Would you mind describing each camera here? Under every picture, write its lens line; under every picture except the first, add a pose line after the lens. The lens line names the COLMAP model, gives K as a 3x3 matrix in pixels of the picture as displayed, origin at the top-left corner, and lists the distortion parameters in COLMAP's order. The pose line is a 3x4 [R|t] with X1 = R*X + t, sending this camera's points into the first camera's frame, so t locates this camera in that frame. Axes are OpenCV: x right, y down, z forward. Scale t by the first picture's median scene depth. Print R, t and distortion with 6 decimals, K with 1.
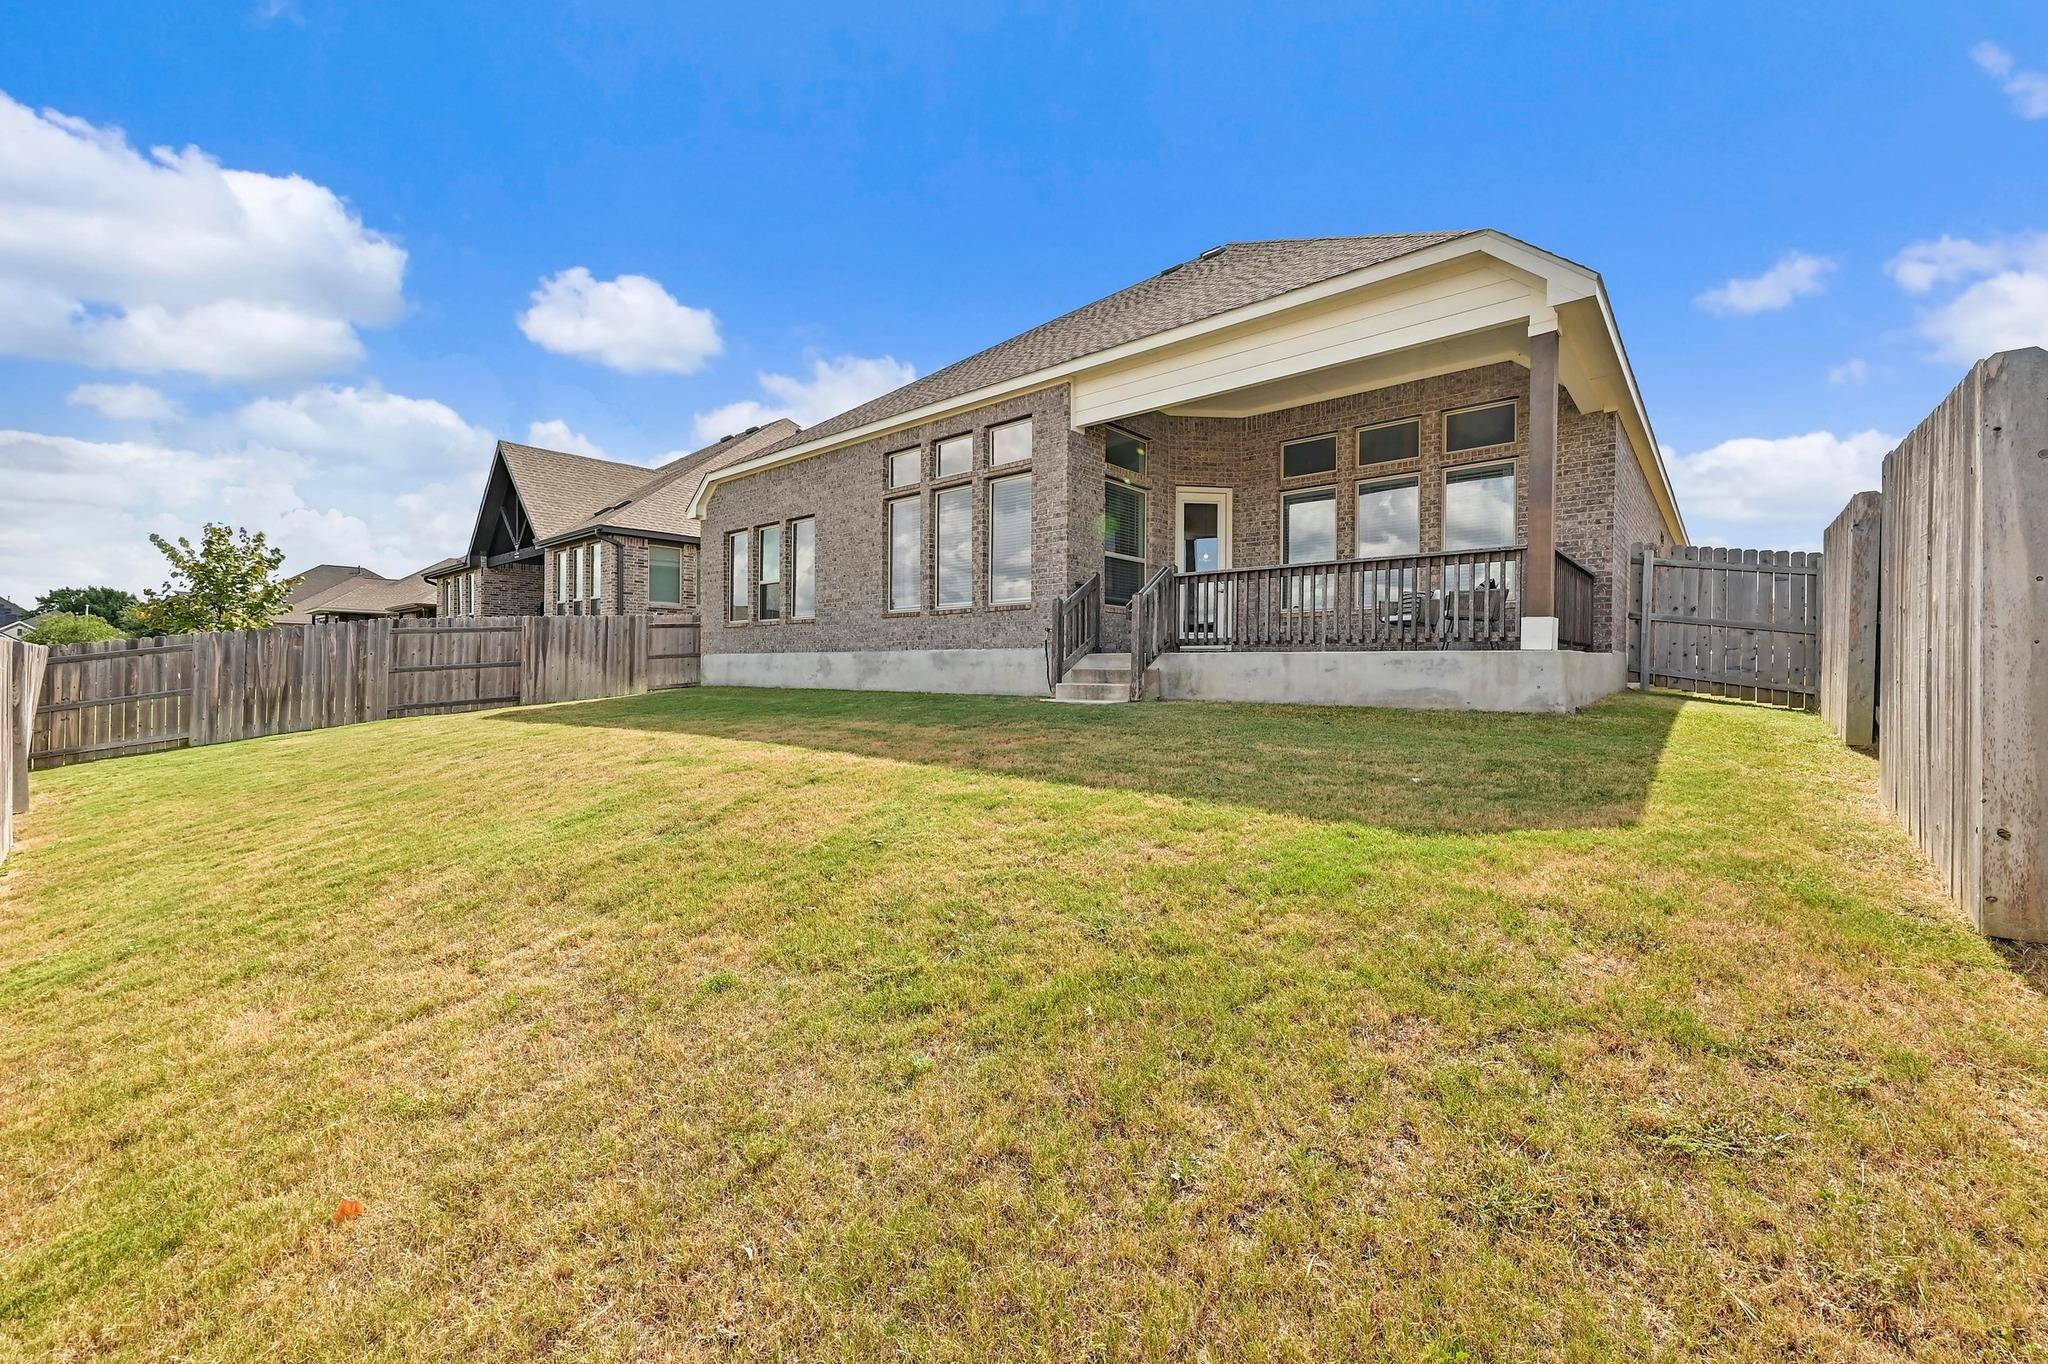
lens RADIAL K [[807.1, 0, 1025.9], [0, 807.1, 717.1], [0, 0, 1]] dist [-0.000709, -0.000119]
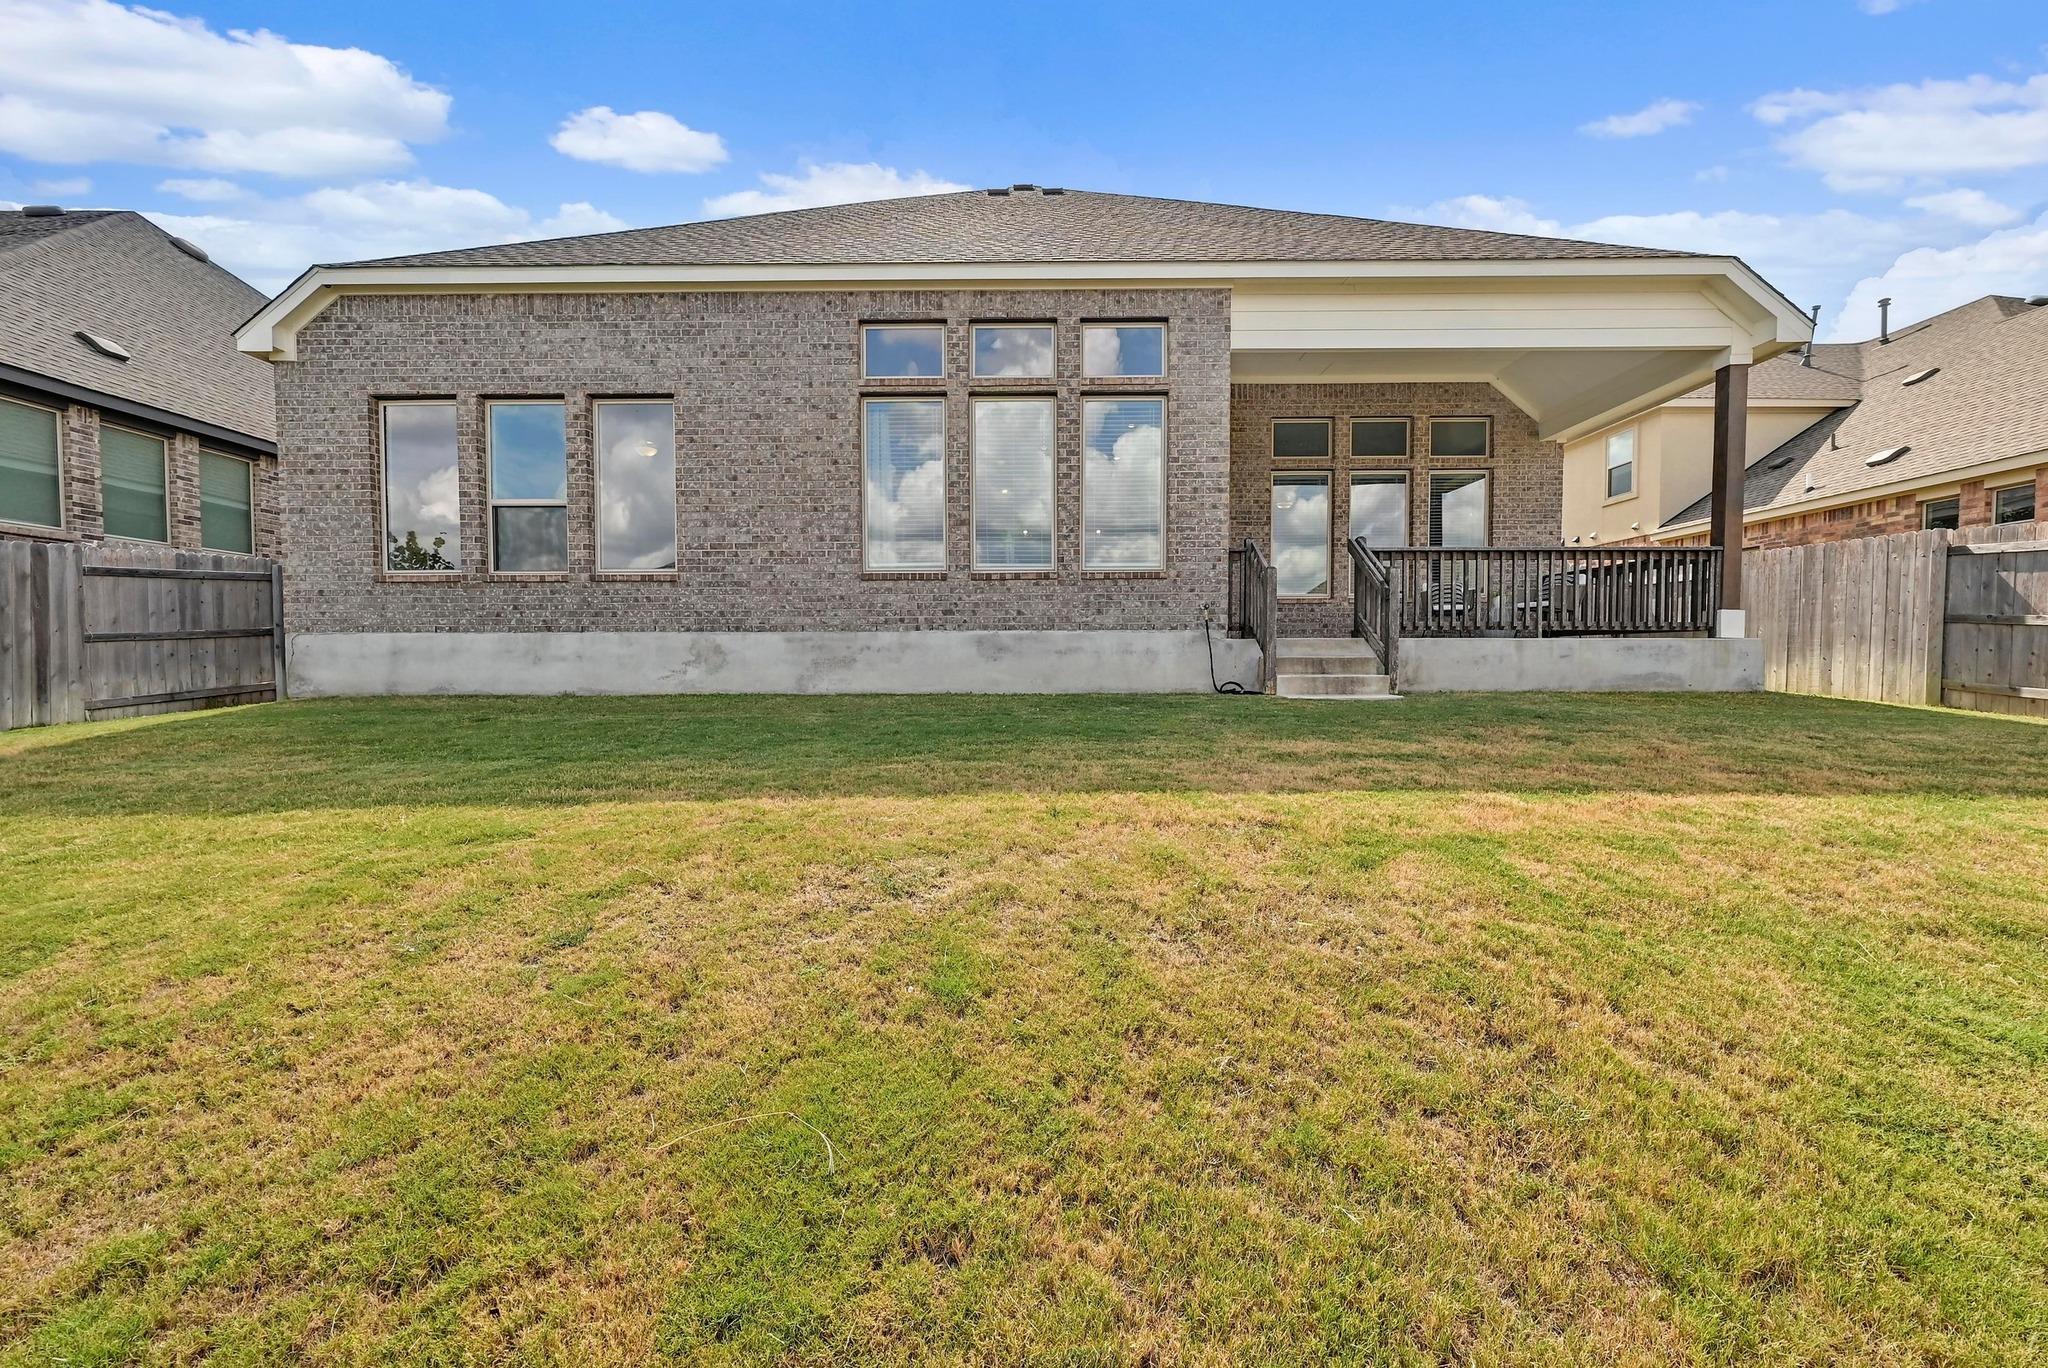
lens RADIAL K [[807.1, 0, 1025.9], [0, 807.1, 719.1], [0, 0, 1]] dist [-0.000709, -0.000119]
pose [[0.760395, -0.054098, 0.647204, -0.554855], [0.044787, 0.998520, 0.030844, -0.029521], [-0.647914, 0.005533, 0.761693, 0.477703]]
